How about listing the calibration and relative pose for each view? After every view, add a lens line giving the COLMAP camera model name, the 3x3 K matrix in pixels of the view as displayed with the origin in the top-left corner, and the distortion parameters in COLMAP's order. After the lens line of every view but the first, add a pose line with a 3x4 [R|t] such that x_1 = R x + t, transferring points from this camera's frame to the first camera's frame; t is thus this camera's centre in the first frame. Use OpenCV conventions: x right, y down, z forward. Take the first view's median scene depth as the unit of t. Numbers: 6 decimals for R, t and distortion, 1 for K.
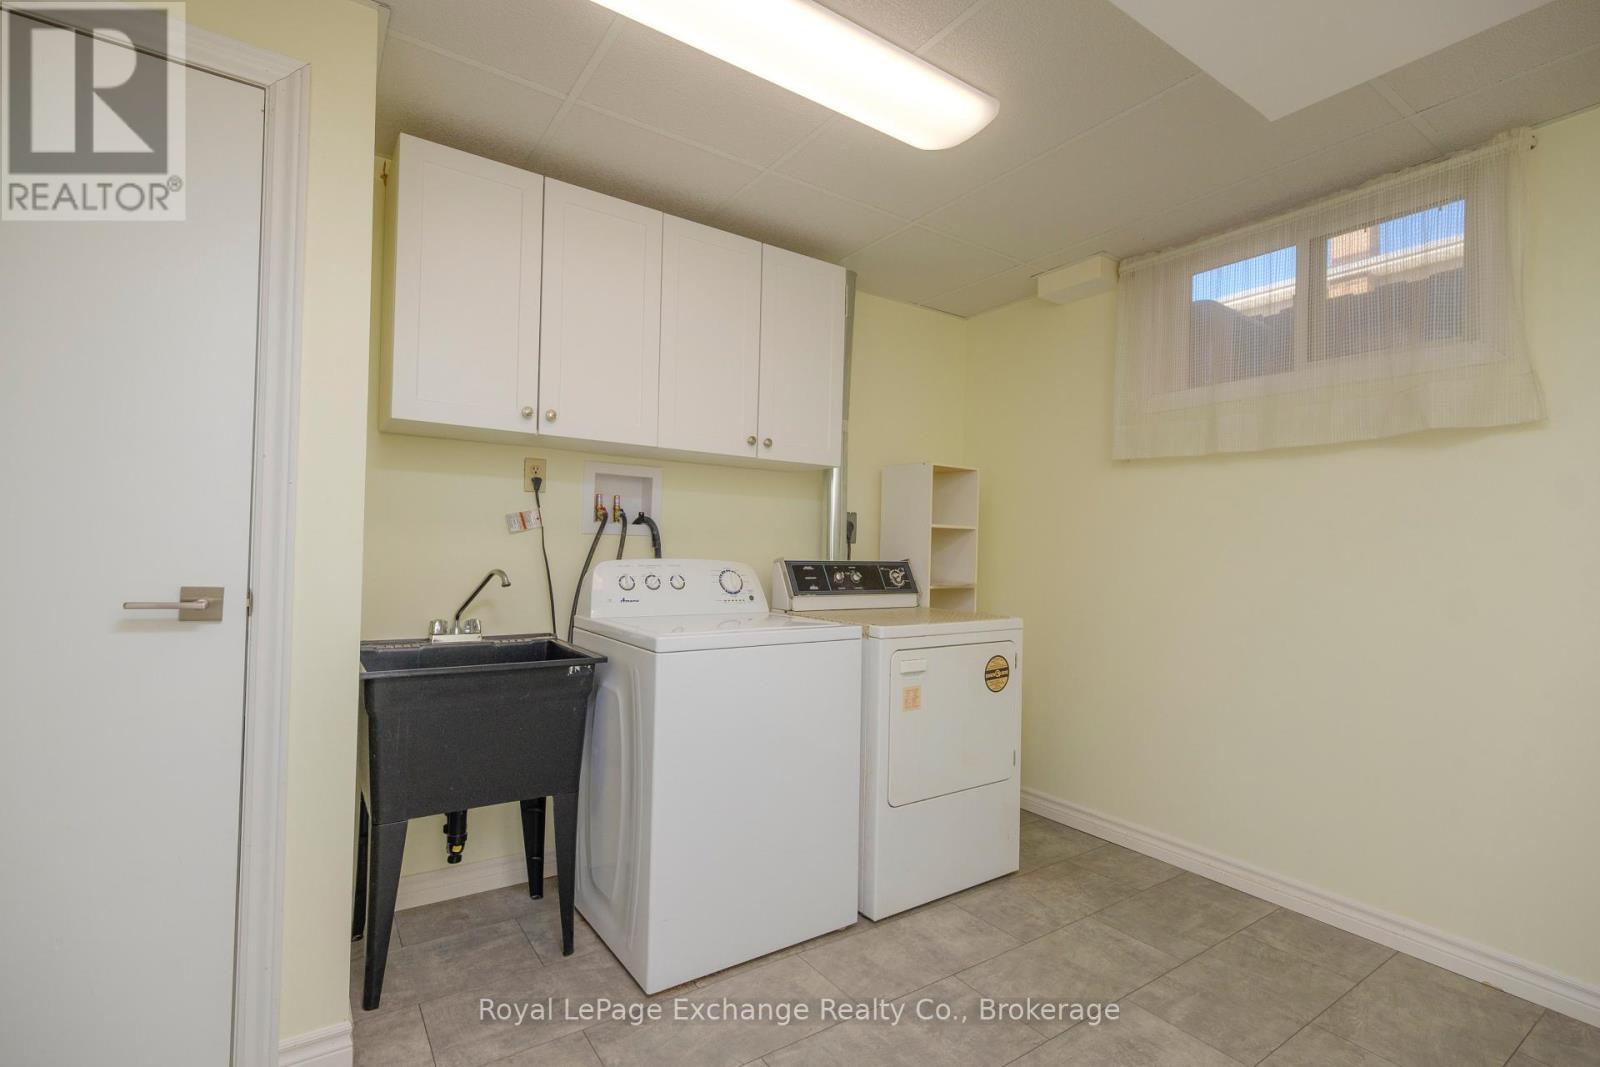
lens RADIAL K [[722.3, 0, 799.7], [0, 722.3, 536.2], [0, 0, 1]] dist [-0.001829, -0.000309]
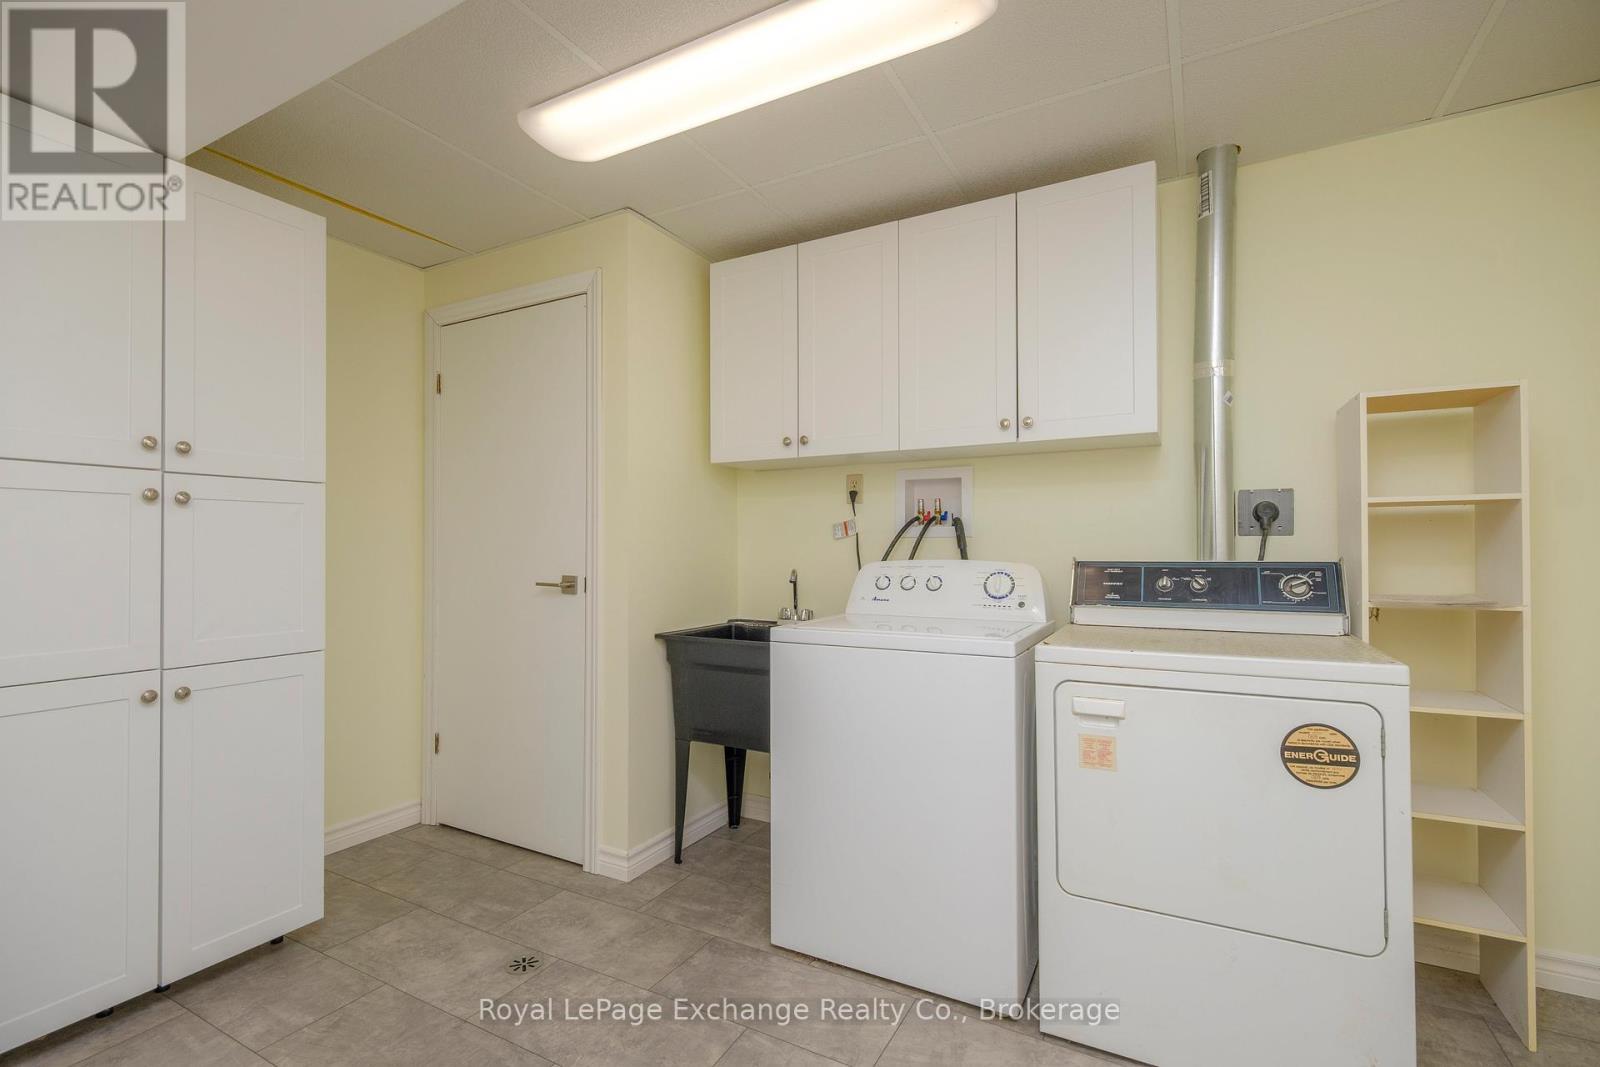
lens RADIAL K [[718.0, 0, 799.8], [0, 718.0, 539.2], [0, 0, 1]] dist [-0.019672, 0.000094]
pose [[0.459669, -0.035180, -0.887393, 0.611687], [0.026187, 0.999318, -0.026052, 0.024244], [0.887704, -0.011263, 0.460277, 0.395124]]
